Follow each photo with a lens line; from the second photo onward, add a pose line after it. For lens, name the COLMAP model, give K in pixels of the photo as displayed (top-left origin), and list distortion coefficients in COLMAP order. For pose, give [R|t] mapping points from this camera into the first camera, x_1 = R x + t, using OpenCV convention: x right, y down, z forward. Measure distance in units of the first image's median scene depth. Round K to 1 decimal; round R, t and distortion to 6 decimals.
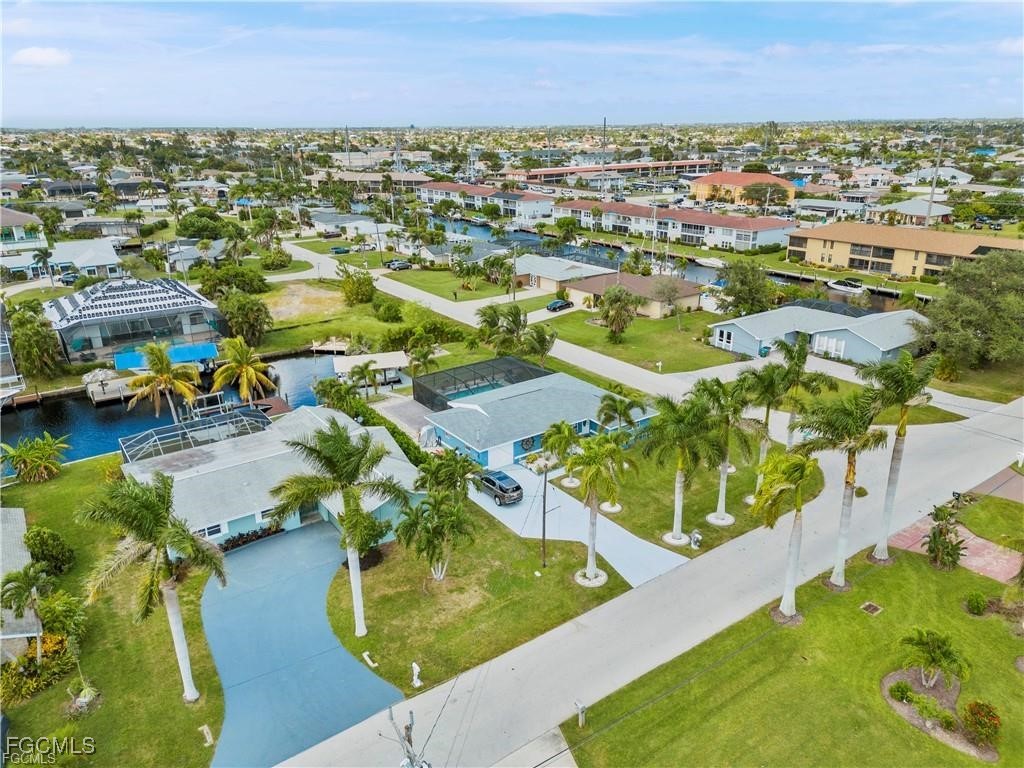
lens RADIAL K [[715.1, 0, 512.0], [0, 715.1, 384.0], [0, 0, 1]] dist [0.063438, -0.064478]
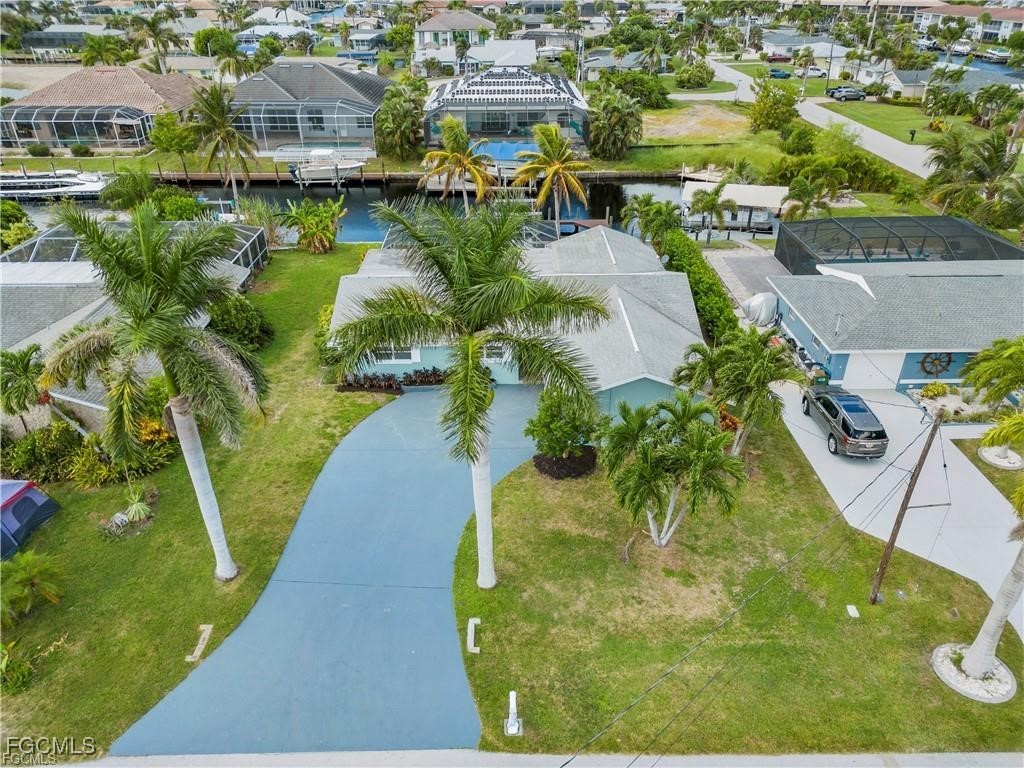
lens RADIAL K [[710.2, 0, 512.0], [0, 710.2, 384.0], [0, 0, 1]] dist [0.046977, -0.029351]
pose [[0.818948, 0.290824, -0.494718, 0.025149], [-0.196868, 0.952138, 0.233830, 0.025256], [0.539043, -0.094101, 0.837005, 0.272067]]
